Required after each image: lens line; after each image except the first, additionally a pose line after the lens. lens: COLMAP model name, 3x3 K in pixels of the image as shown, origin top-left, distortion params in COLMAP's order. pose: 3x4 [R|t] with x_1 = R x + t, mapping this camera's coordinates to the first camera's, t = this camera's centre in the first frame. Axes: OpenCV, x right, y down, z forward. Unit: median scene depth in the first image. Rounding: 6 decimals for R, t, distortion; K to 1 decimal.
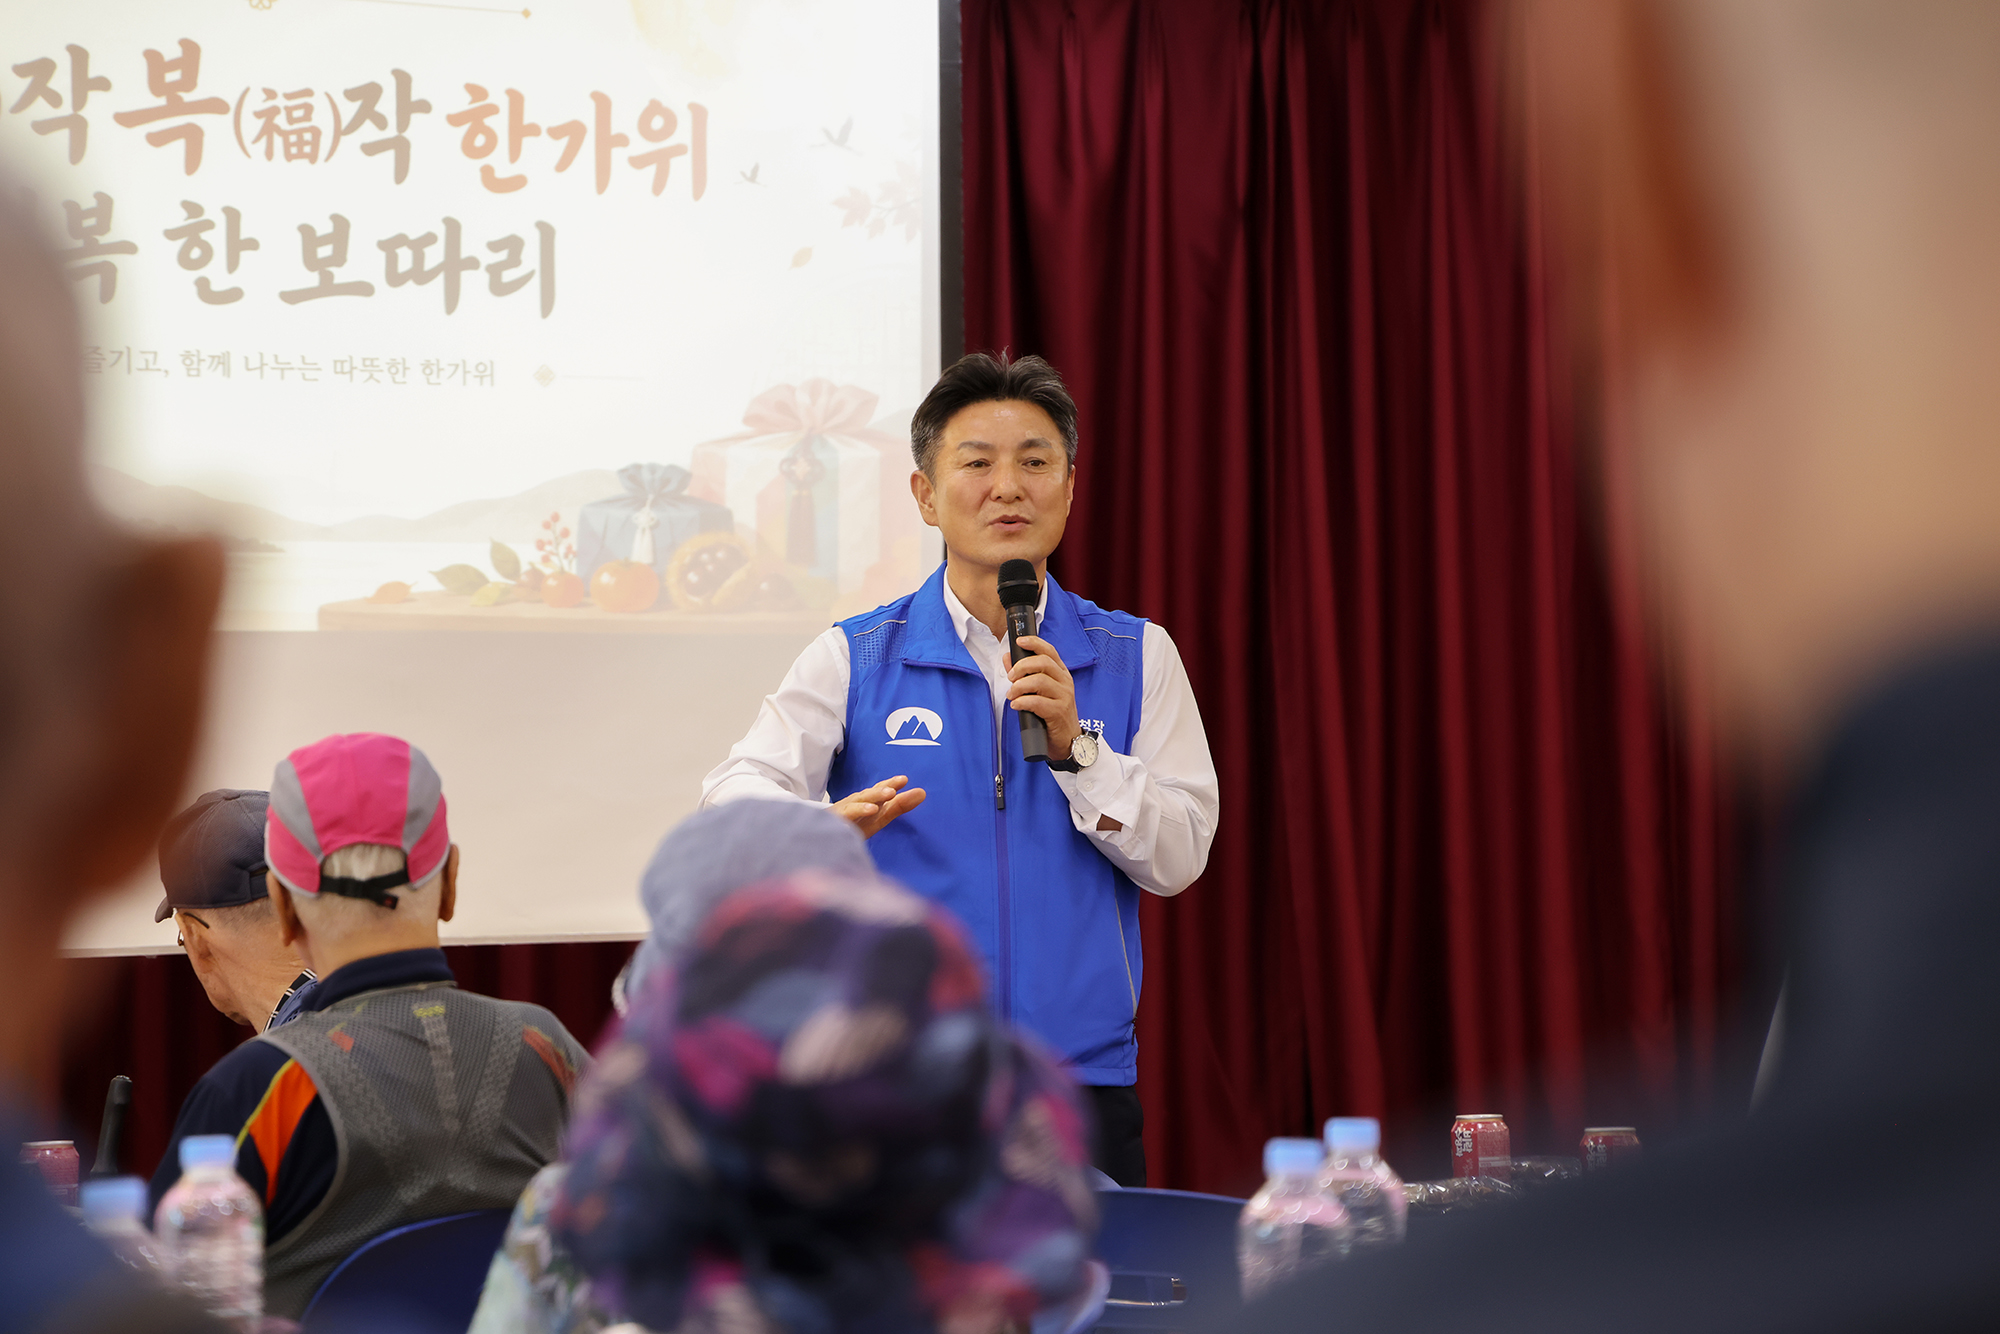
lens RADIAL K [[6067.9, 0, 923.5], [0, 6067.9, 674.2], [0, 0, 1]] dist [0.771613, 0.000000]
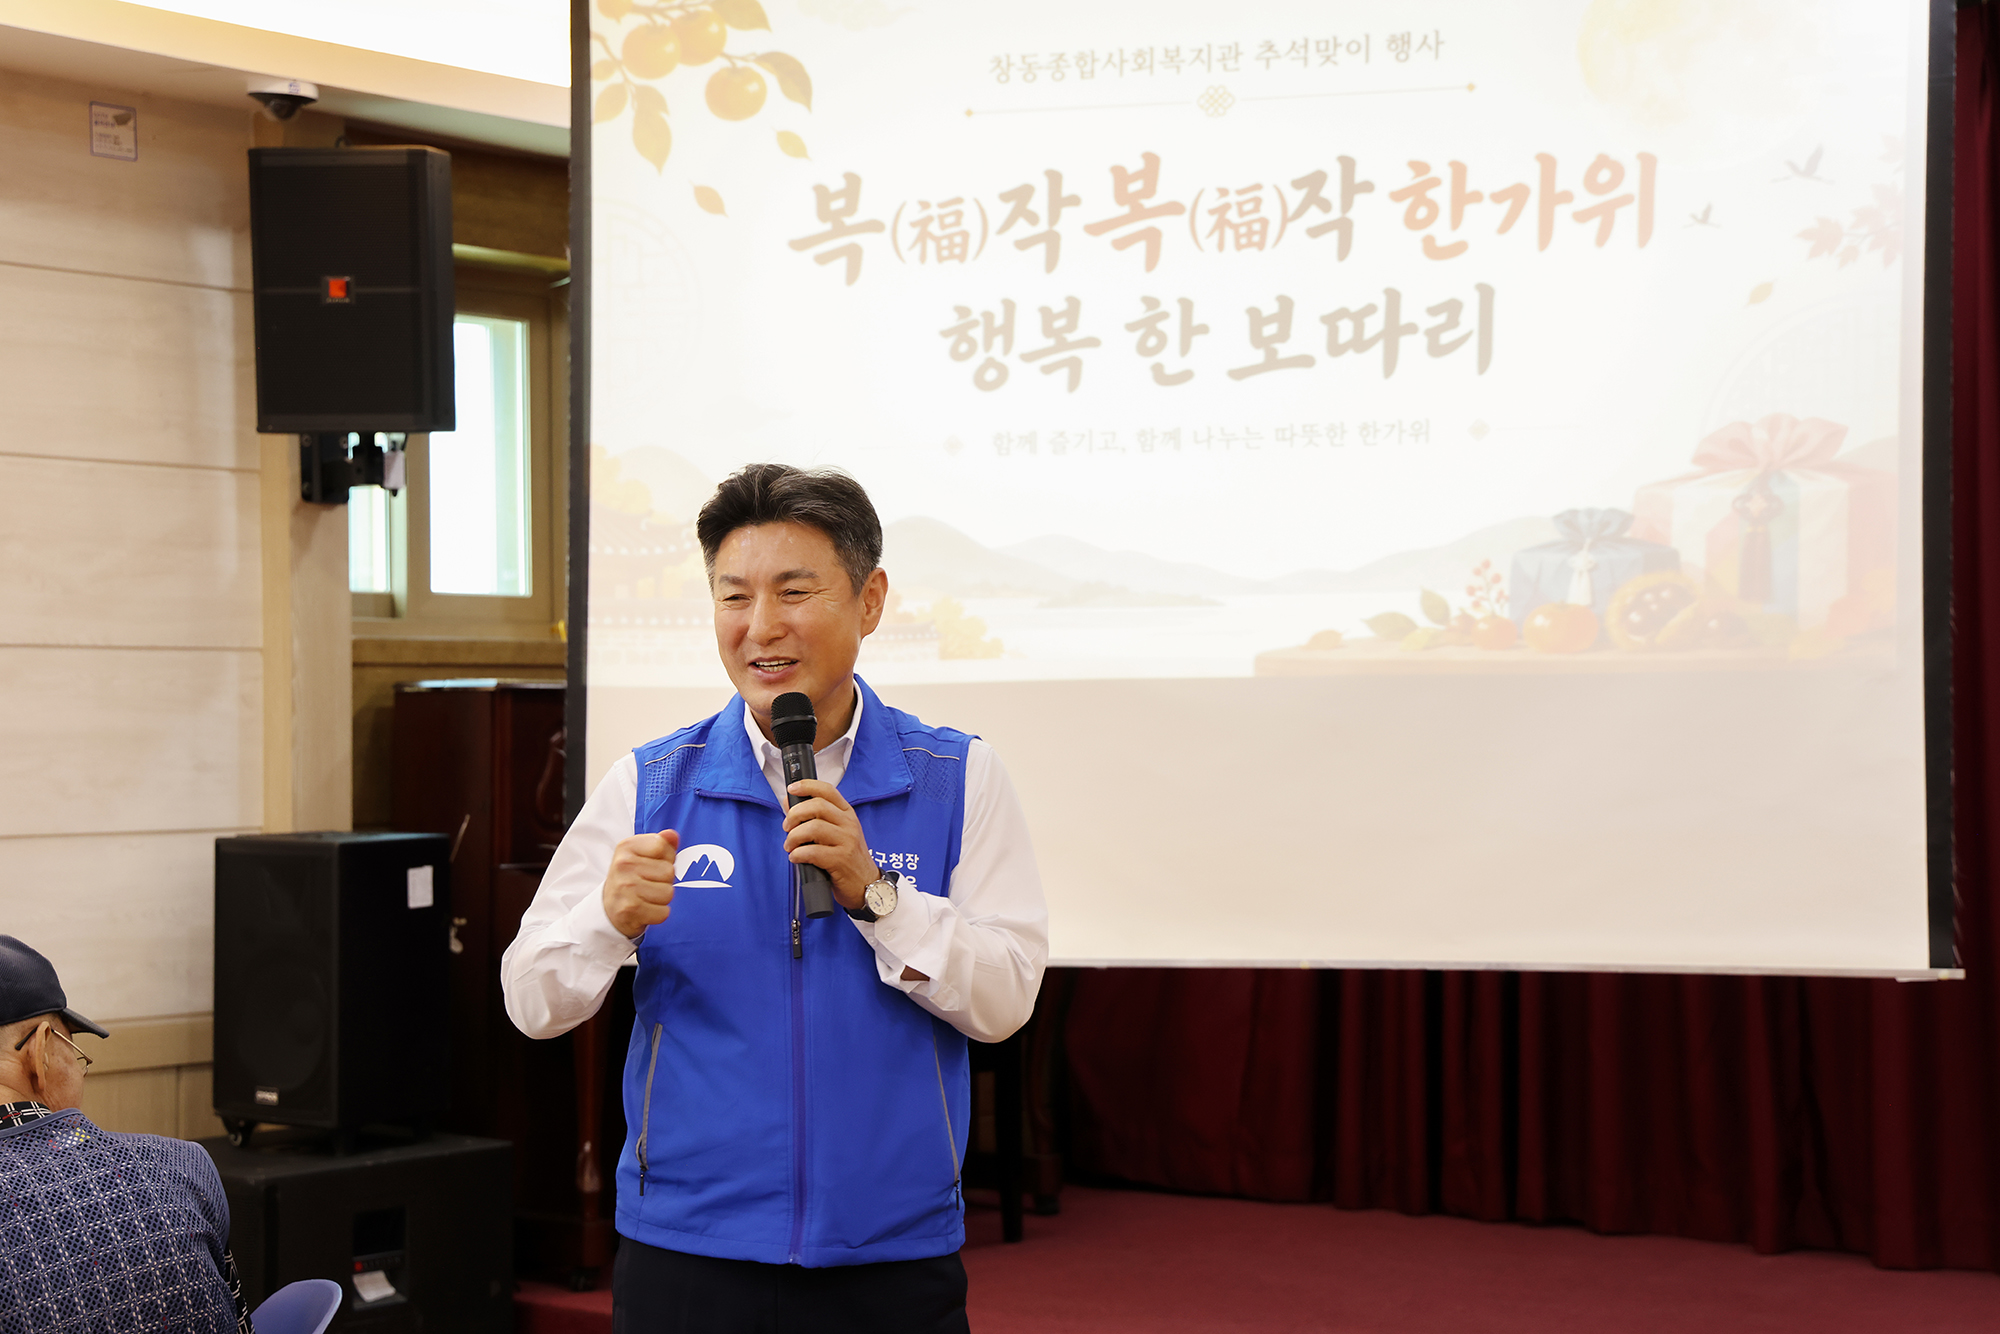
lens RADIAL K [[3540.9, 0, 1015.6], [0, 3540.9, 635.7], [0, 0, 1]] dist [0.245818, 0.000000]
pose [[0.733023, -0.007532, -0.680162, 0.296871], [0.023000, 0.999641, 0.013718, -0.023892], [0.679815, -0.025699, 0.732933, 0.498633]]
